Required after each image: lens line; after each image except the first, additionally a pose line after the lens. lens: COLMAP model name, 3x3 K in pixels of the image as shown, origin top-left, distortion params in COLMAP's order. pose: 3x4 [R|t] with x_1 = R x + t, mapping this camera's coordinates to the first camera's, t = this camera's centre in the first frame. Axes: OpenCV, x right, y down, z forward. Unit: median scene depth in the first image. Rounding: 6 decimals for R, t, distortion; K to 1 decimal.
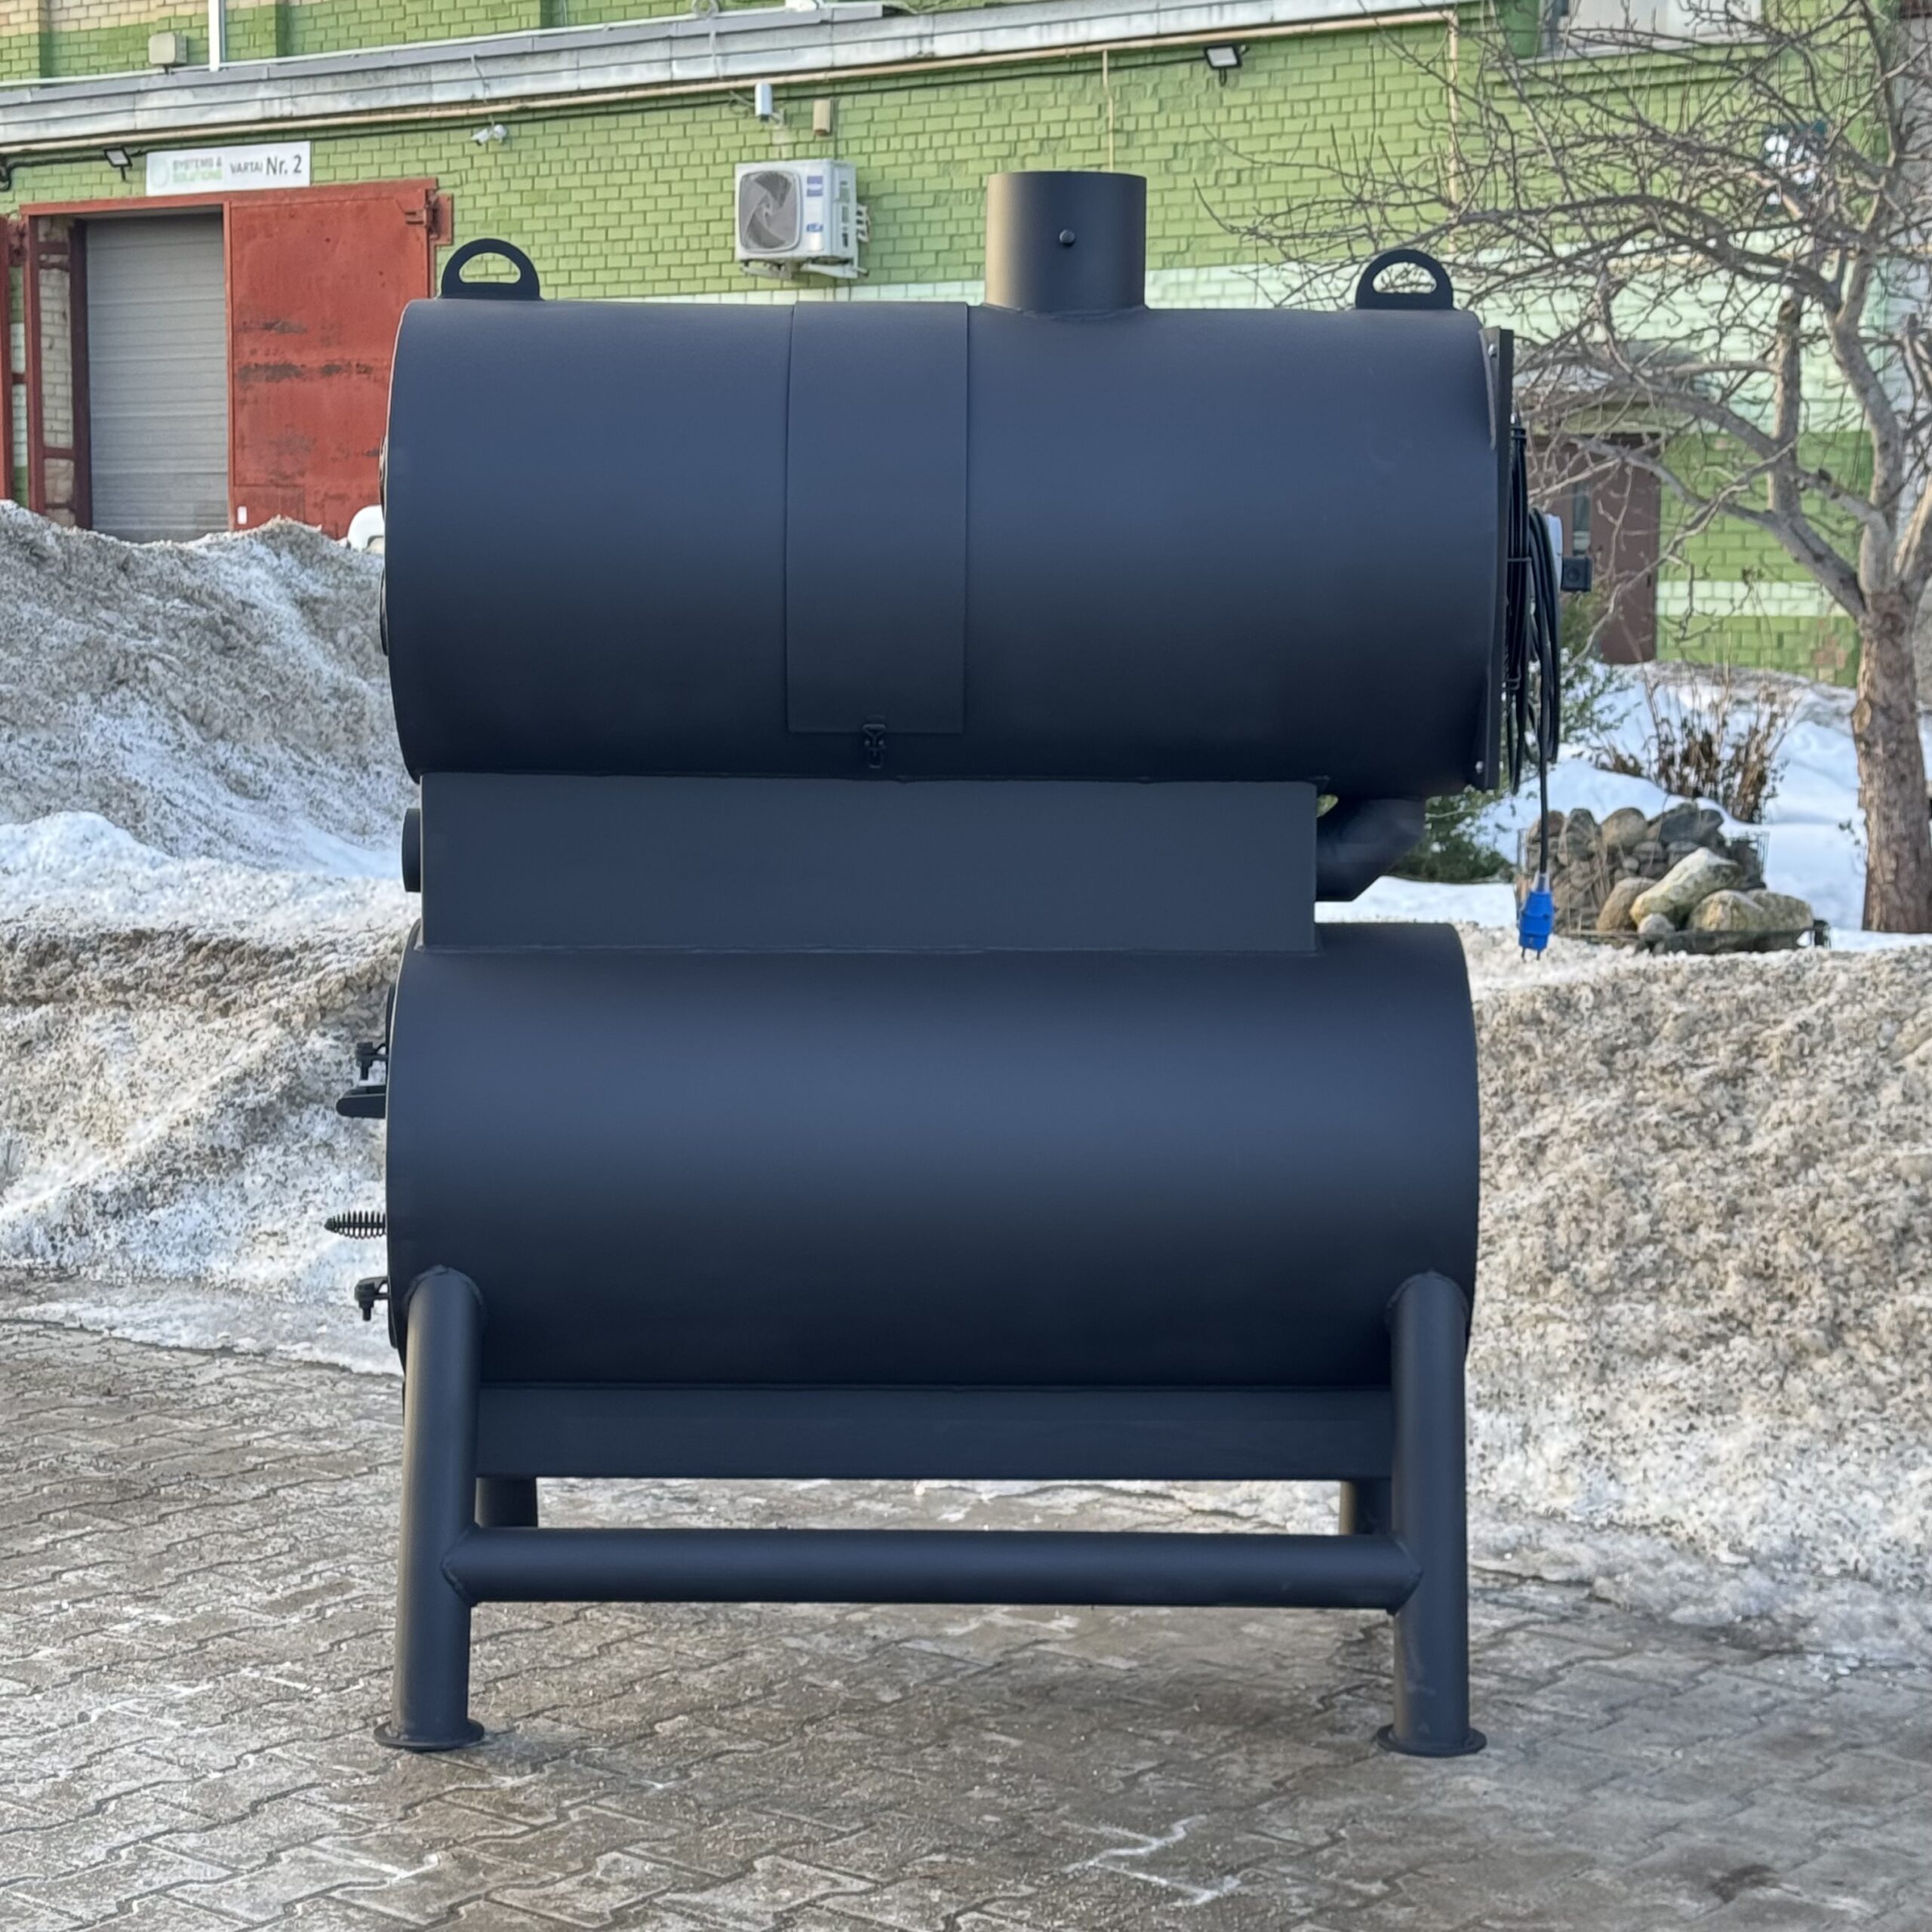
lens RADIAL K [[4004.9, 0, 972.2], [0, 4004.9, 954.5], [0, 0, 1]] dist [0.124916, 0.000000]
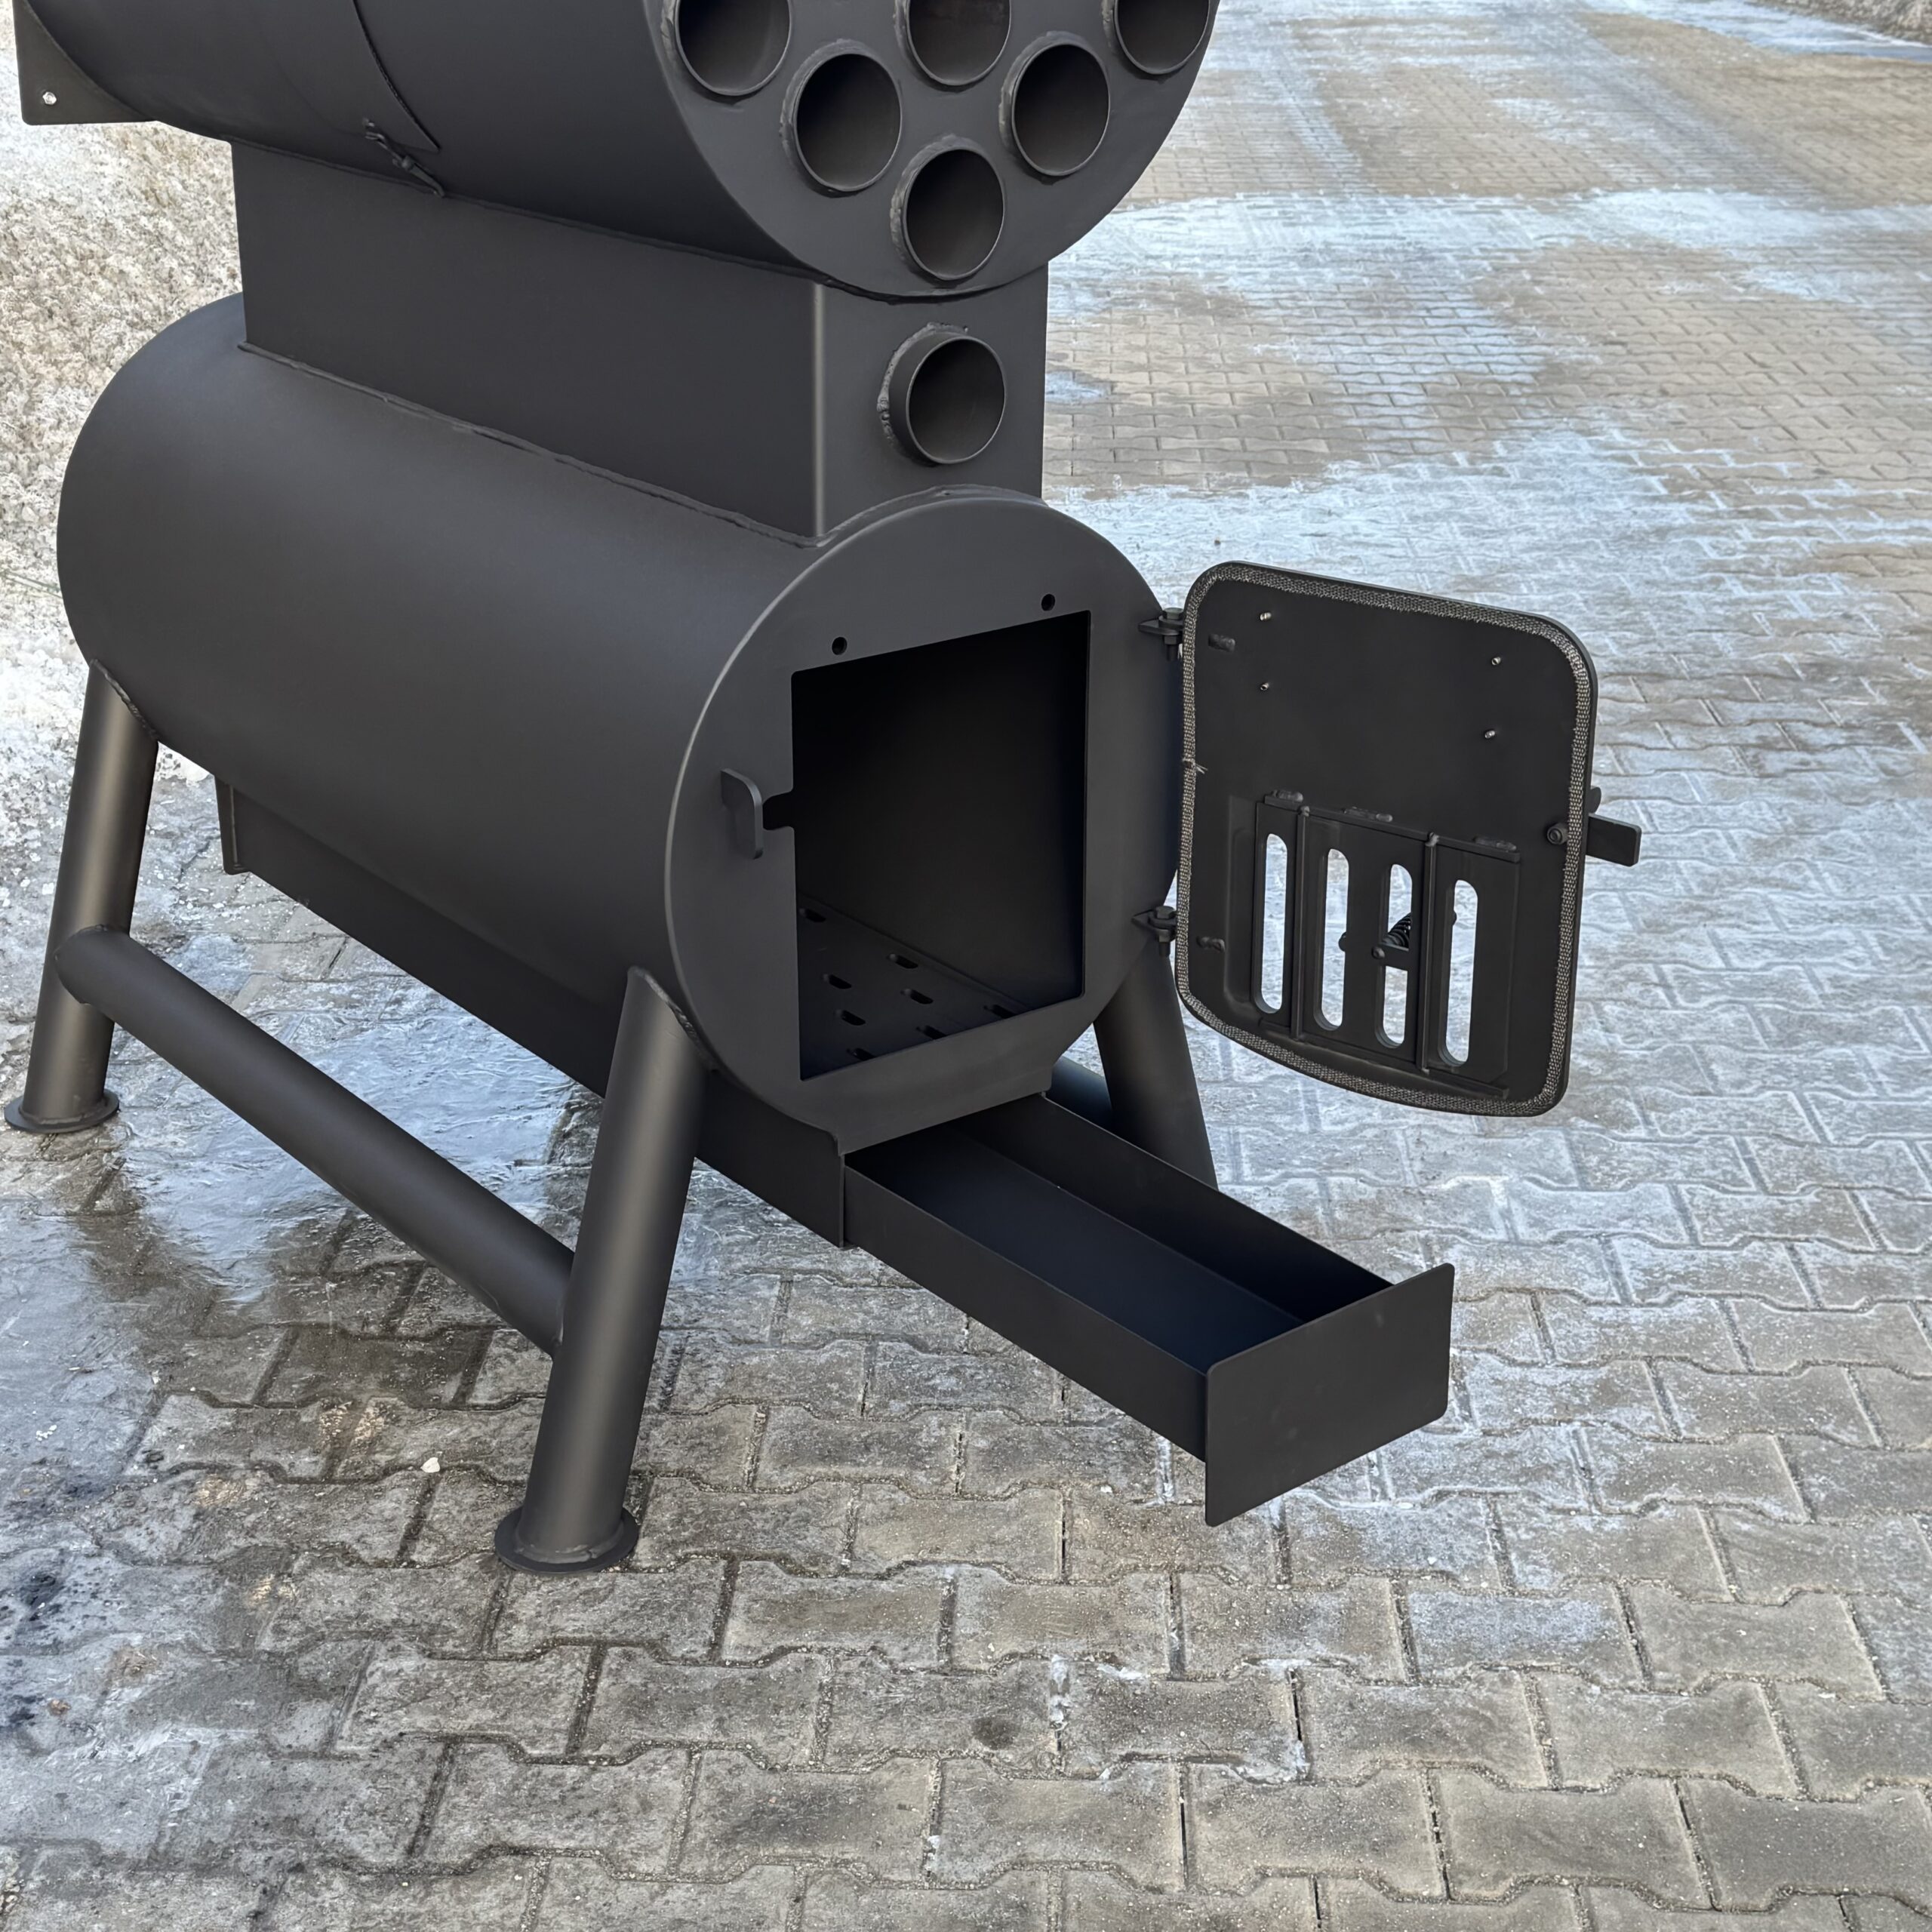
lens RADIAL K [[3074.5, 0, 972.3], [0, 3074.5, 967.6], [0, 0, 1]] dist [0.090431, 0.000000]
pose [[-0.601428, -0.306806, 0.737668, -0.625790], [0.069779, 0.899623, 0.431056, -0.184863], [-0.795874, 0.310723, -0.519650, 1.466250]]
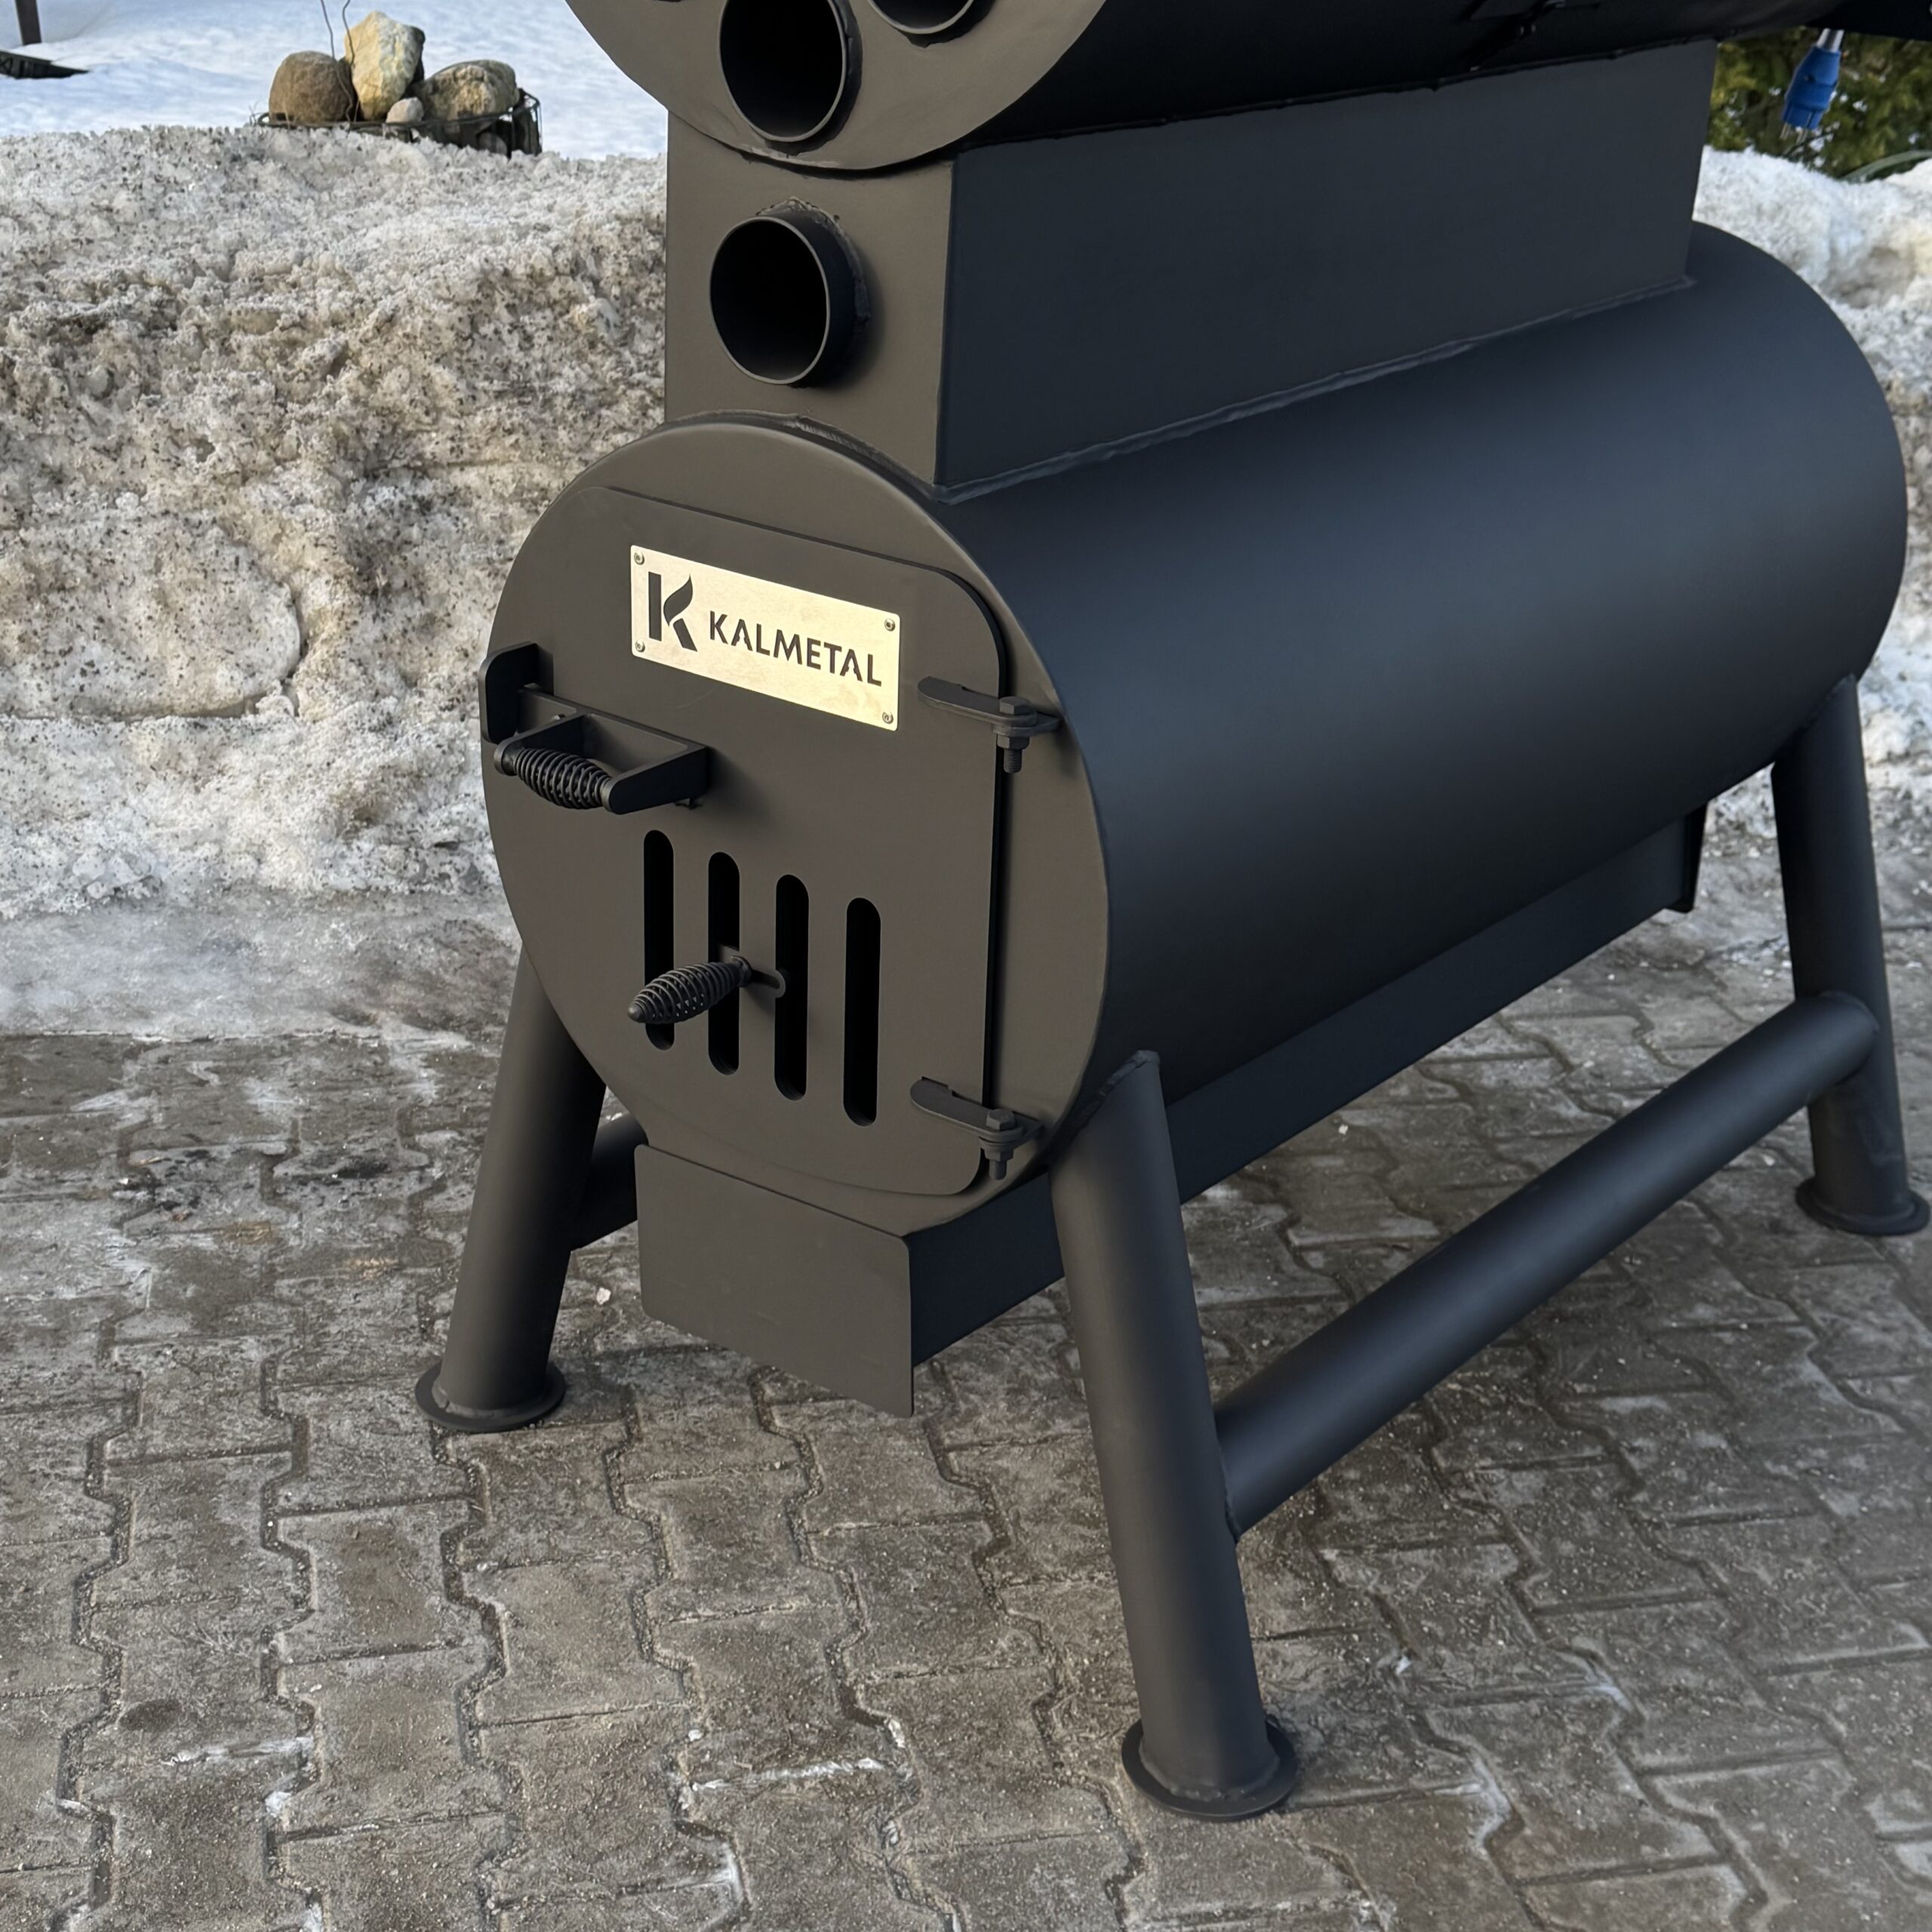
lens RADIAL K [[2994.3, 0, 966.4], [0, 2994.3, 980.4], [0, 0, 1]] dist [0.118592, 0.000000]
pose [[0.621982, -0.296803, 0.724601, -0.489621], [0.048104, 0.938114, 0.342969, -0.085966], [-0.781553, -0.178465, 0.597767, 0.825952]]
